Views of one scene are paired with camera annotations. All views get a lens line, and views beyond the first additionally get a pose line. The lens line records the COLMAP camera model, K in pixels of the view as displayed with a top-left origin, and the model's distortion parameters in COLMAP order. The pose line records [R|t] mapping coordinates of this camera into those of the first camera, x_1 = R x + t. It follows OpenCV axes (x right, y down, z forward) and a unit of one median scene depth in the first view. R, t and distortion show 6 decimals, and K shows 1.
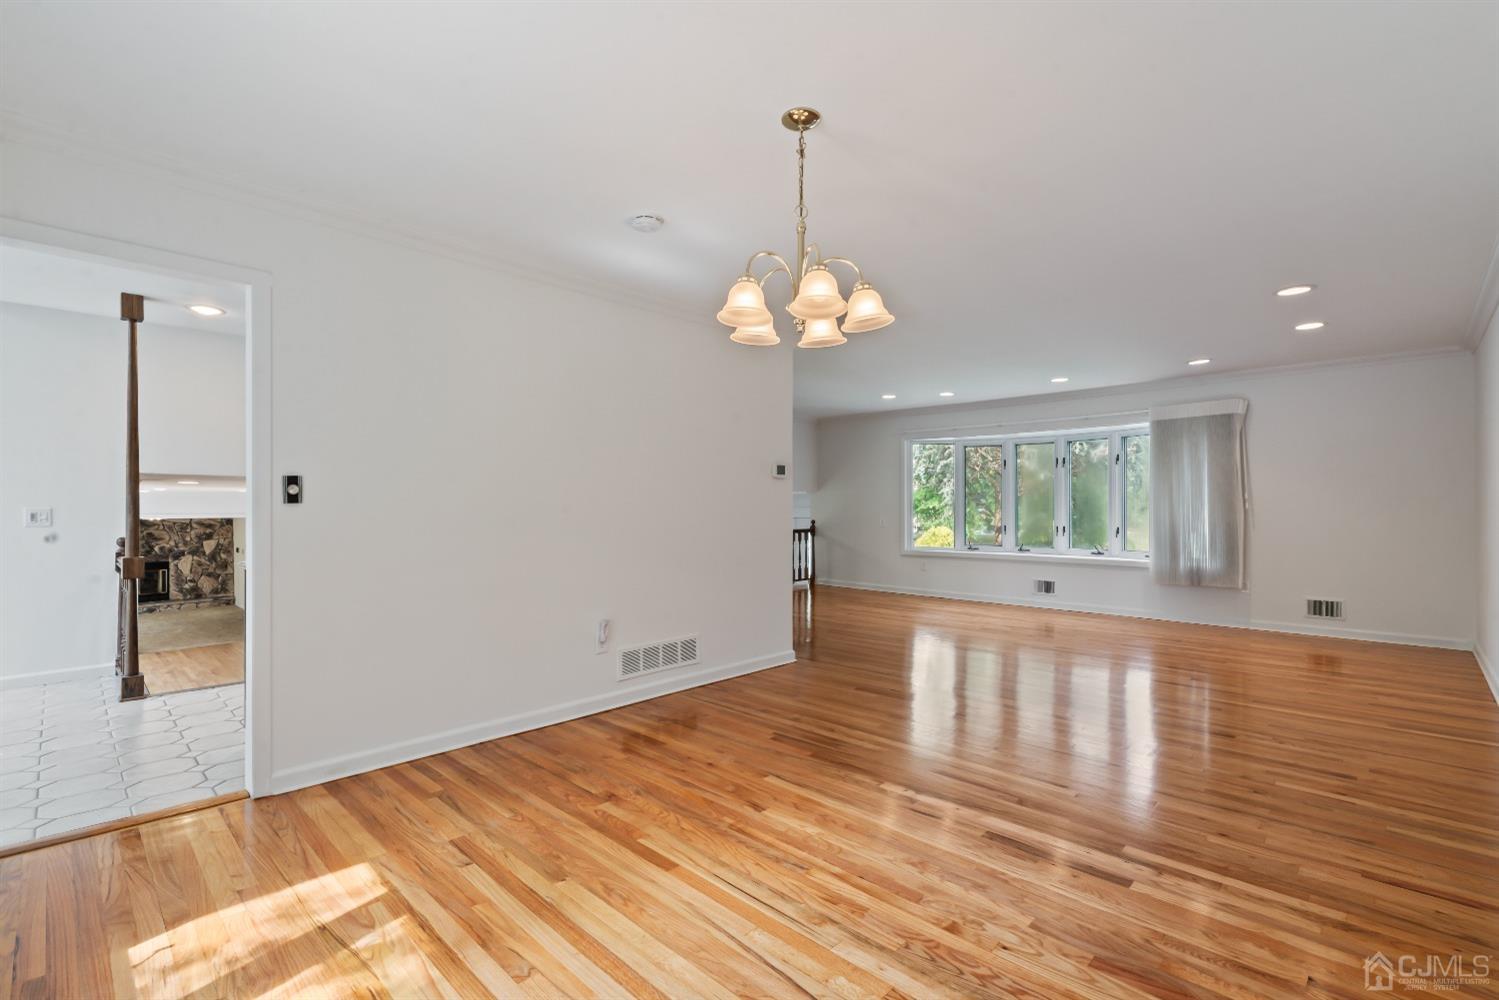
lens RADIAL K [[660.8, 0, 746.5], [0, 660.8, 504.1], [0, 0, 1]] dist [-0.000614, 0.000000]
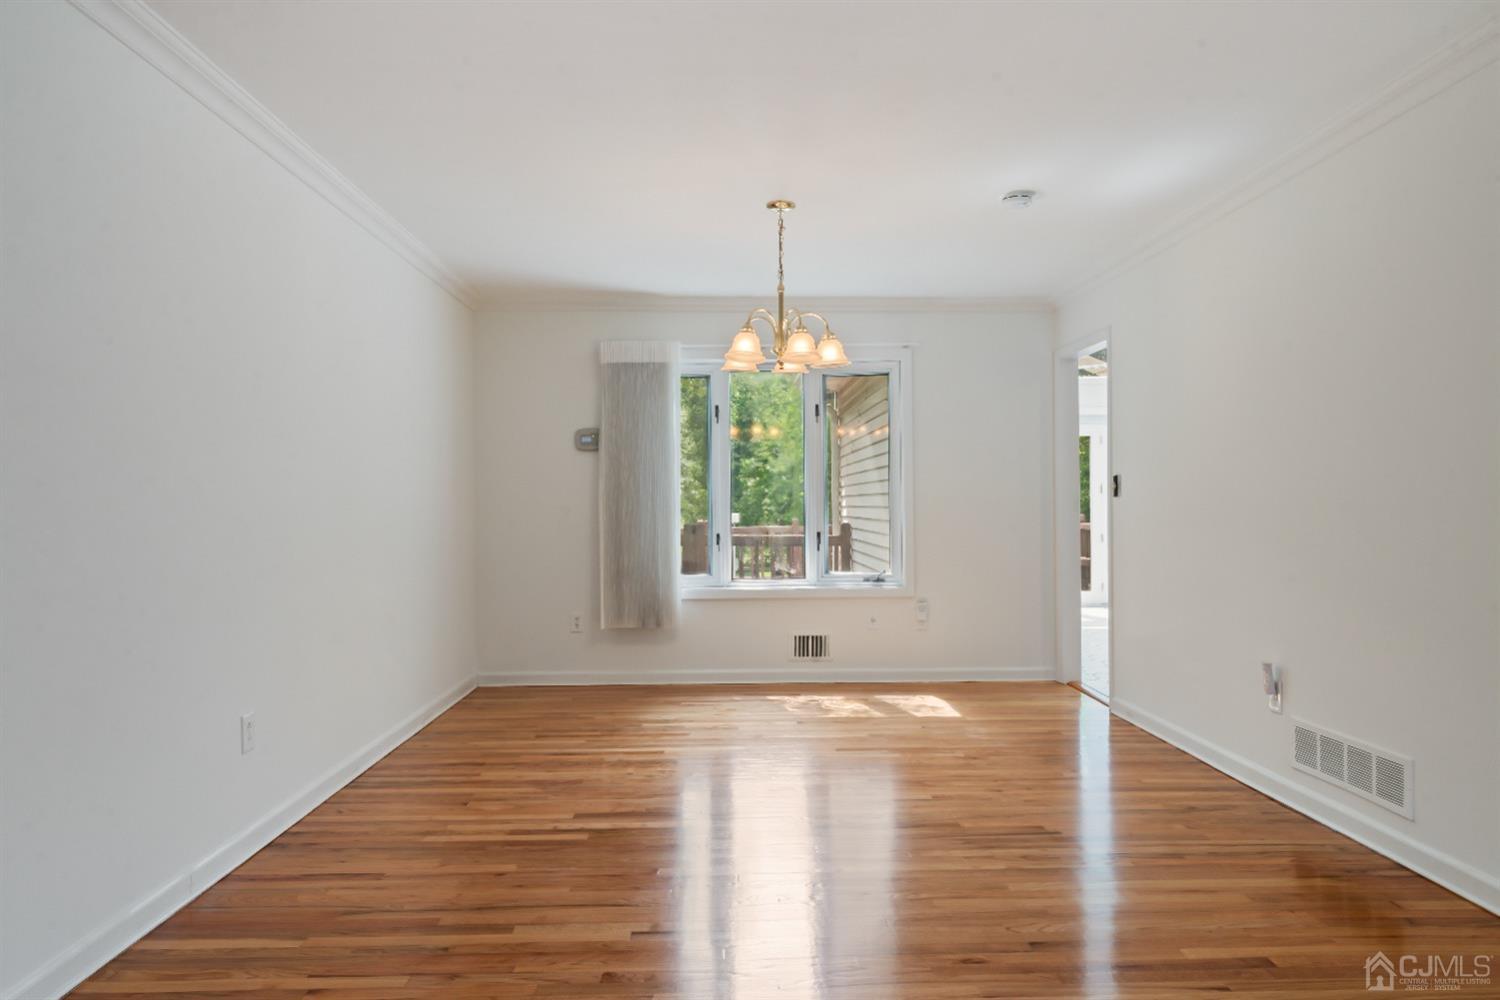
lens RADIAL K [[986.7, 0, 749.5], [0, 986.7, 501.0], [0, 0, 1]] dist [-0.007155, 0.003857]
pose [[-0.685188, 0.000232, -0.728366, 0.754248], [0.007521, 0.999949, -0.006757, 0.010902], [0.728328, -0.010109, -0.685154, 1.115286]]
